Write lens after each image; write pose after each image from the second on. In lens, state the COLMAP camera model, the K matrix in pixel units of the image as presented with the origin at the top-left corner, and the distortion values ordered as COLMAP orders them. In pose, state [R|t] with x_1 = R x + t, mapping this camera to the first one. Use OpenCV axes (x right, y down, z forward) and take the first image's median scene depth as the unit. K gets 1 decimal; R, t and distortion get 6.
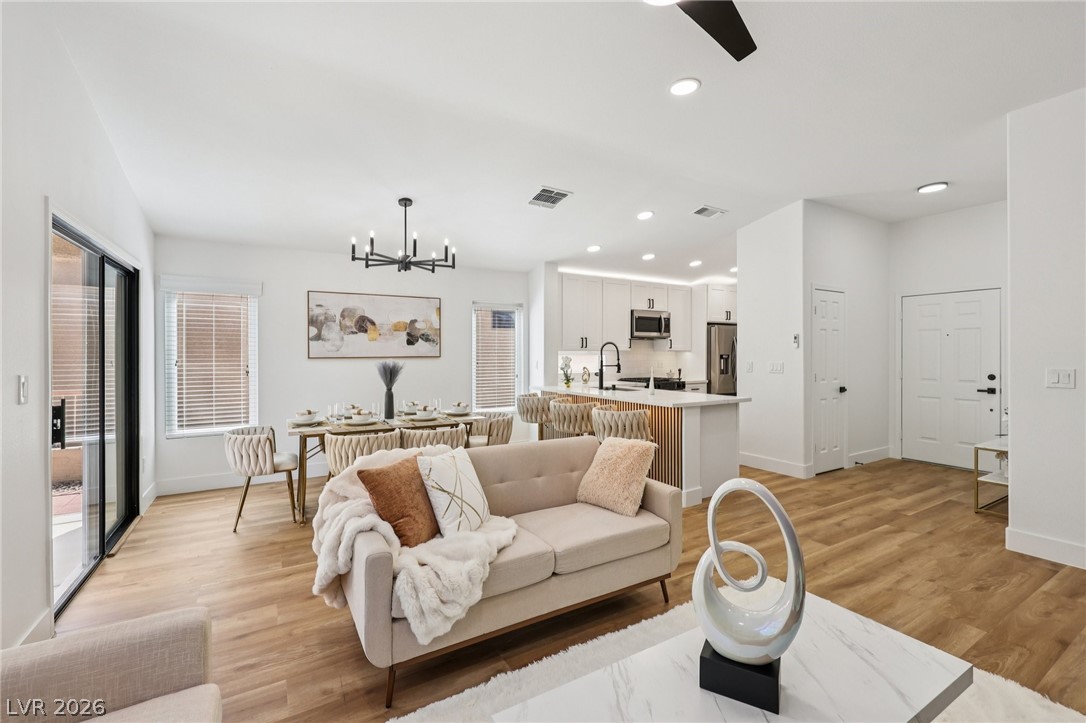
lens RADIAL K [[450.3, 0, 546.7], [0, 450.3, 357.1], [0, 0, 1]] dist [-0.000934, 0.000139]
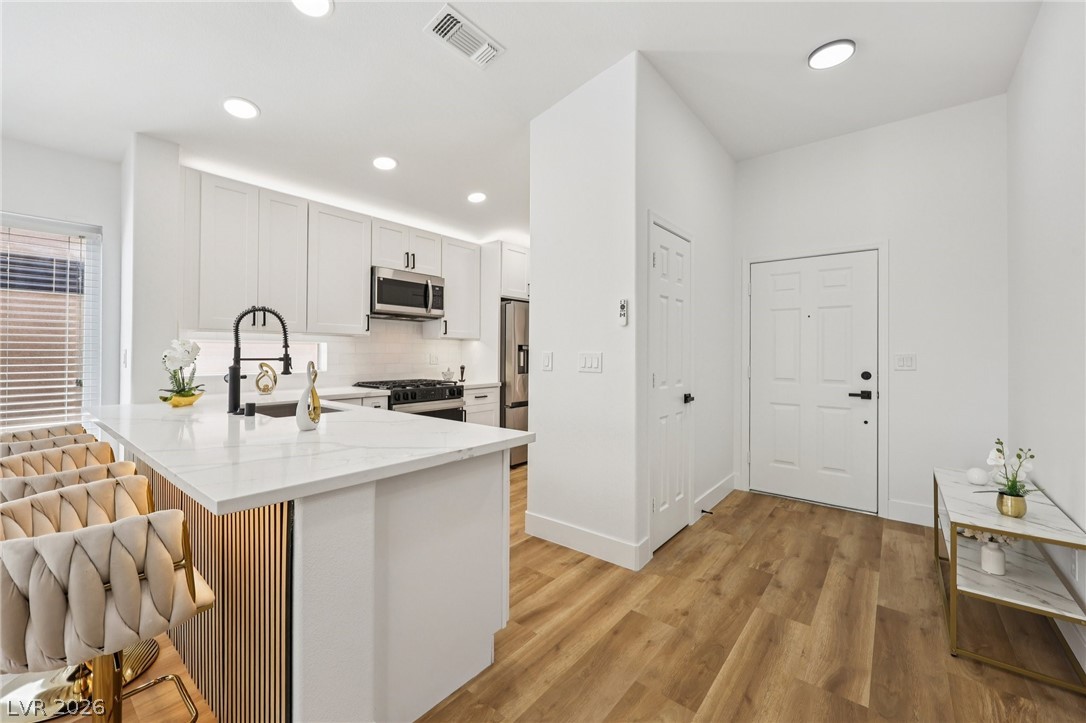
lens RADIAL K [[450.3, 0, 539.8], [0, 450.3, 356.8], [0, 0, 1]] dist [-0.000934, 0.000139]
pose [[0.938775, 0.002347, 0.344522, 0.237468], [-0.003849, 0.999986, 0.003676, 0.013278], [-0.344508, -0.004777, 0.938771, 0.457680]]
